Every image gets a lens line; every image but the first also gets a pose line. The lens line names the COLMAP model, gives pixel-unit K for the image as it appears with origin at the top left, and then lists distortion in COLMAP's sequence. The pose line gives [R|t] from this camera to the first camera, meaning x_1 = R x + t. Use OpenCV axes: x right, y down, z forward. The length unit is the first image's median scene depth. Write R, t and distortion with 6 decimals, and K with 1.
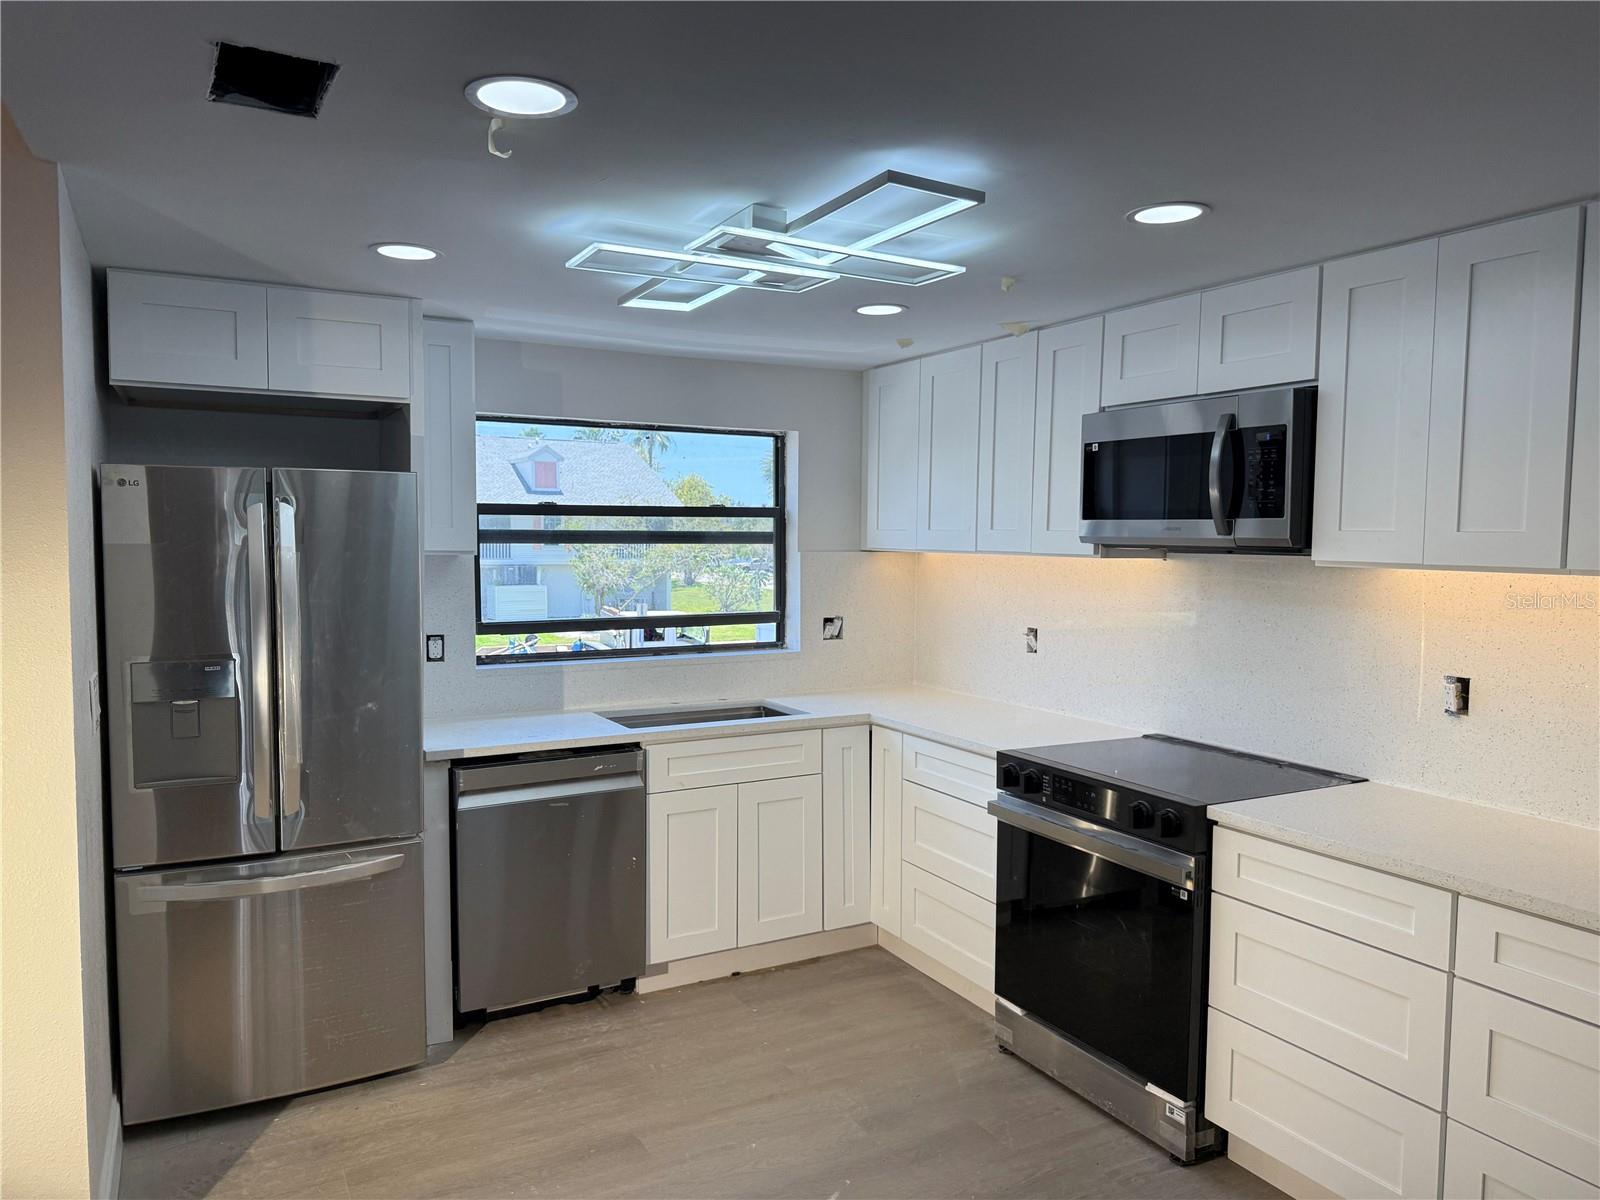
lens RADIAL K [[1134.1, 0, 815.6], [0, 1134.1, 578.6], [0, 0, 1]] dist [0.133746, -0.302894]
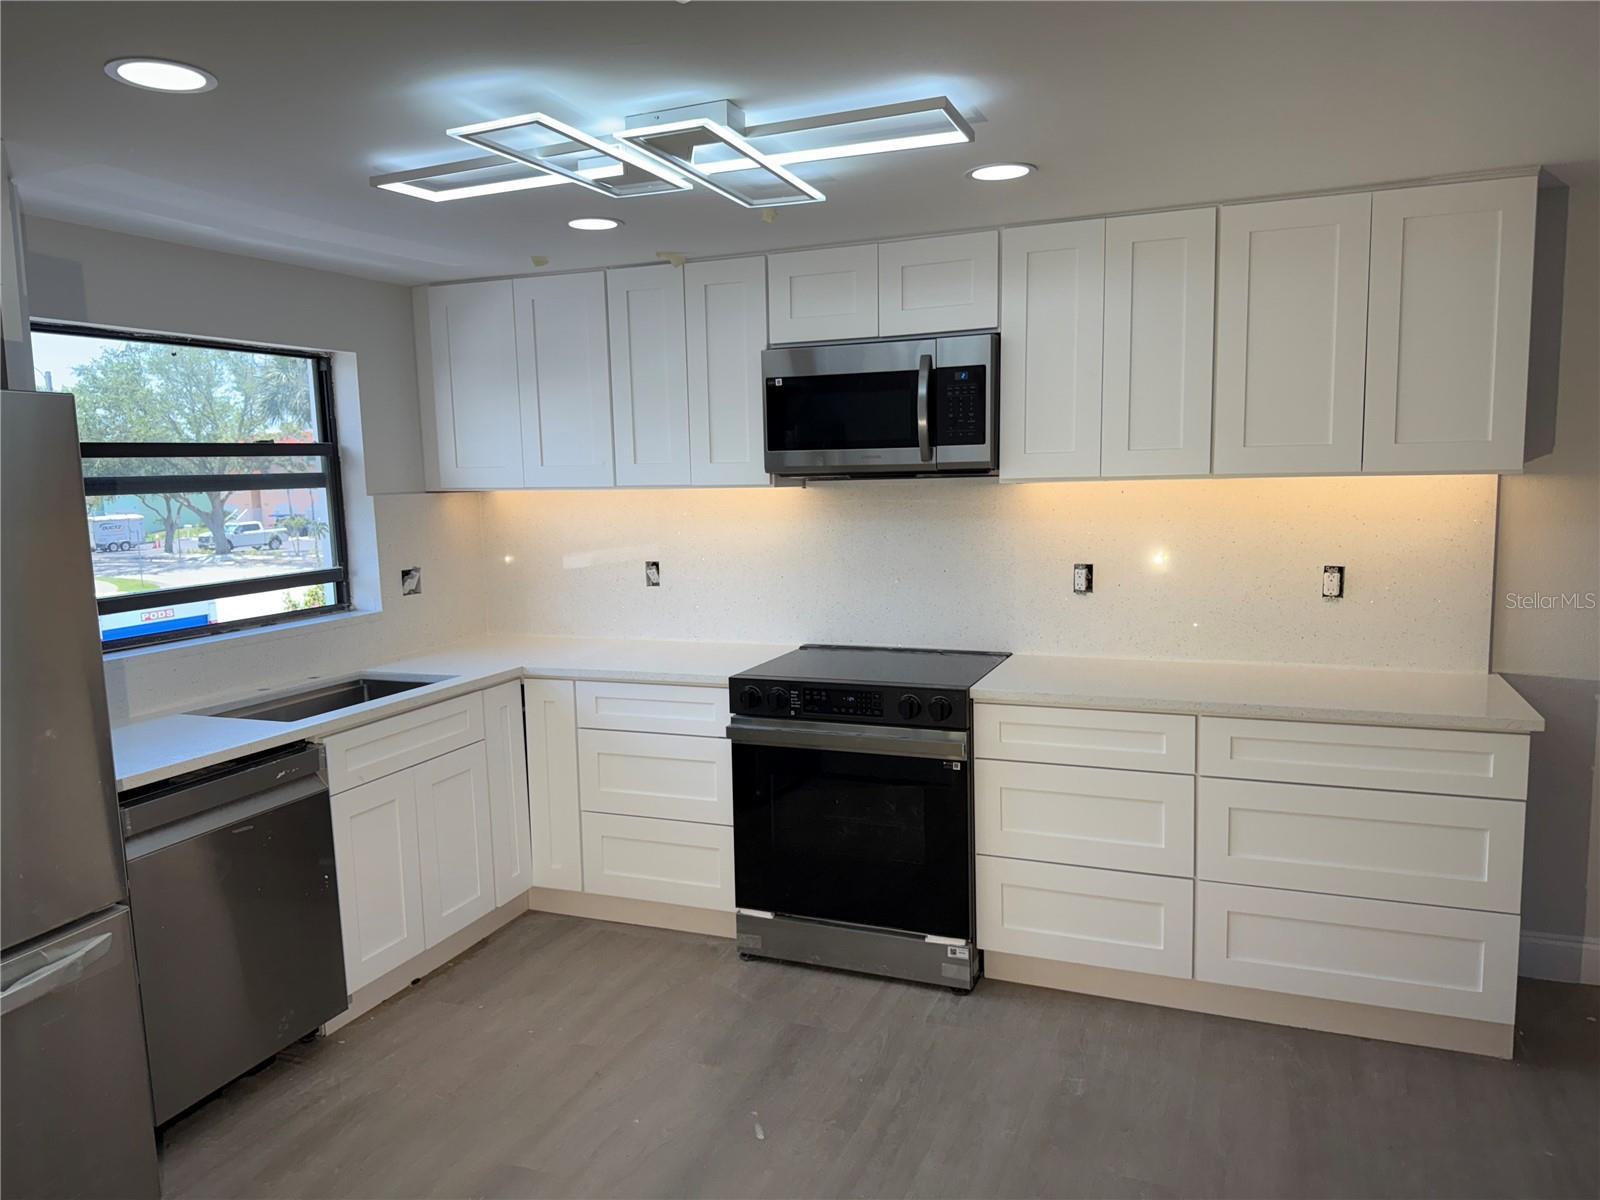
lens RADIAL K [[1134.1, 0, 815.6], [0, 1134.1, 578.6], [0, 0, 1]] dist [0.133746, -0.302894]
pose [[0.763477, -0.087347, 0.639902, -0.417547], [0.054619, 0.995995, 0.070787, -0.005648], [-0.643522, -0.019094, 0.765190, 0.162243]]
